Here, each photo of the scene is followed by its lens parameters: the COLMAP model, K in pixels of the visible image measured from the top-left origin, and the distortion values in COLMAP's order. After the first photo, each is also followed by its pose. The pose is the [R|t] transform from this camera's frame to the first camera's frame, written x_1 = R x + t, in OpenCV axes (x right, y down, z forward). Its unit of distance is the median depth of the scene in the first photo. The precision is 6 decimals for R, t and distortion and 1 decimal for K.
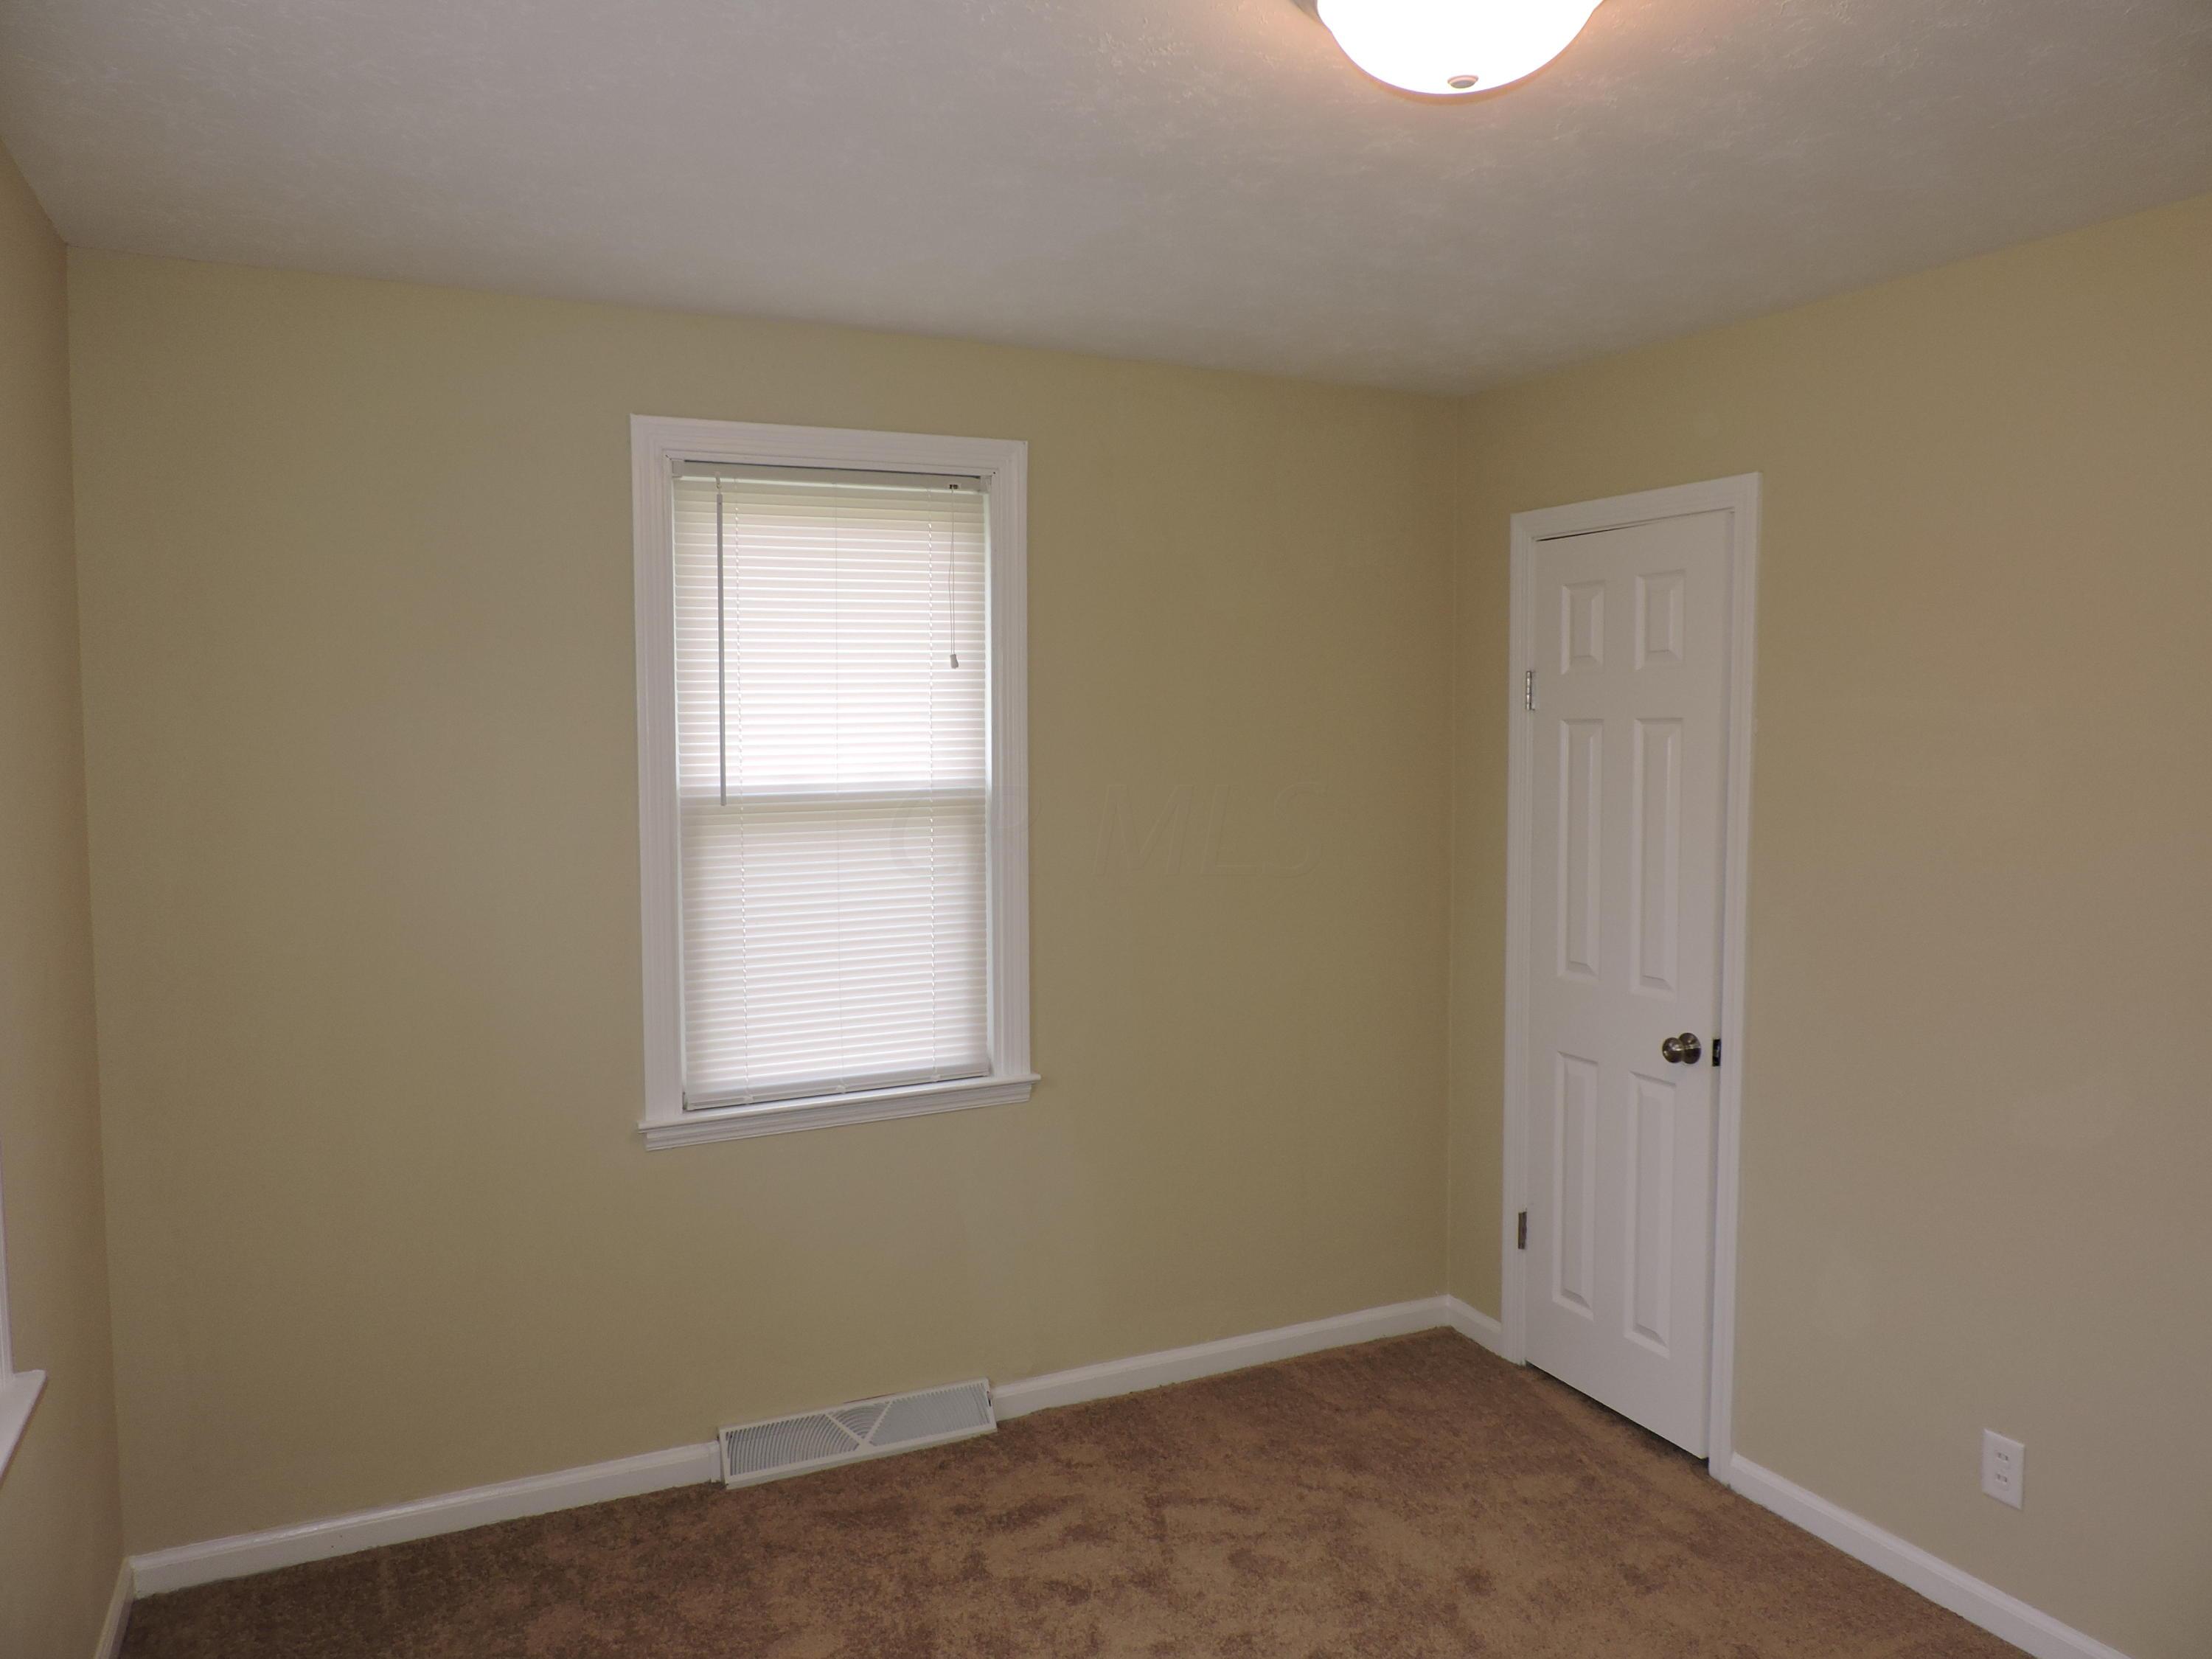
lens RADIAL K [[1568.0, 0, 1111.8], [0, 1568.0, 832.3], [0, 0, 1]] dist [-0.014093, -0.001956]
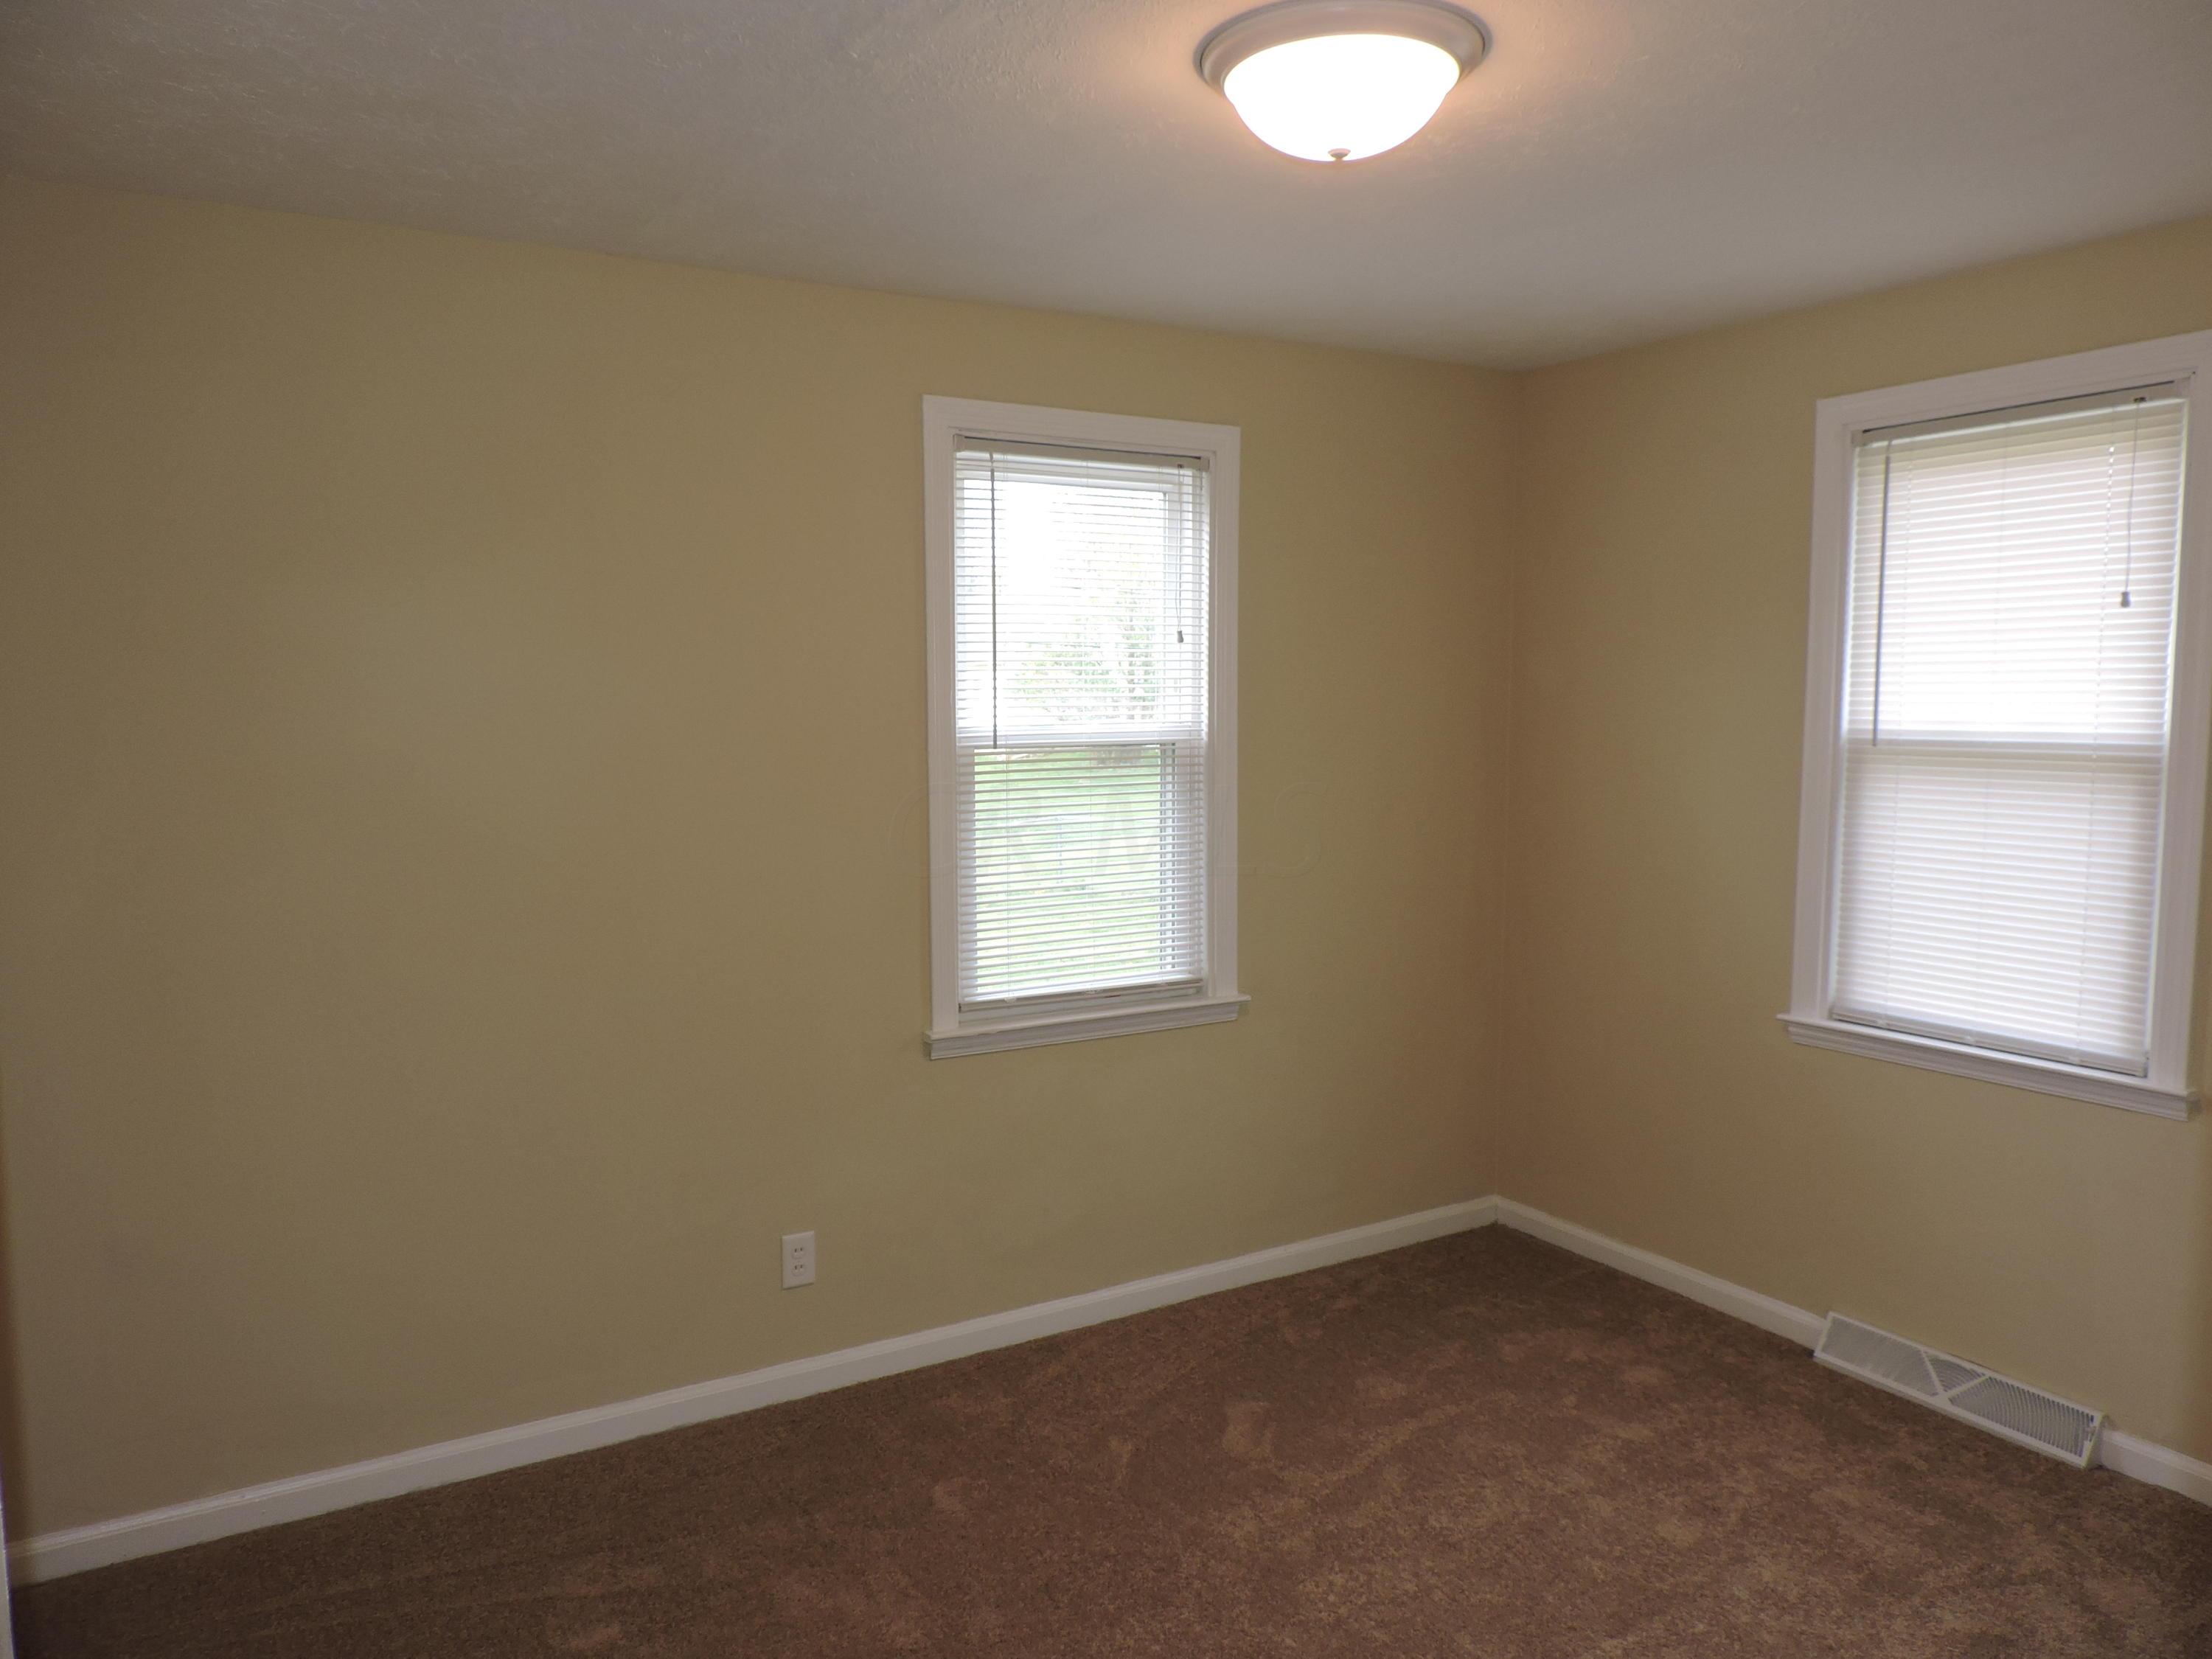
lens RADIAL K [[1568.0, 0, 1111.8], [0, 1568.0, 832.3], [0, 0, 1]] dist [-0.014093, -0.001956]
pose [[0.094629, 0.100361, -0.990441, 0.744421], [-0.066231, 0.993336, 0.094327, -0.024173], [0.993307, 0.056672, 0.100646, 0.358330]]
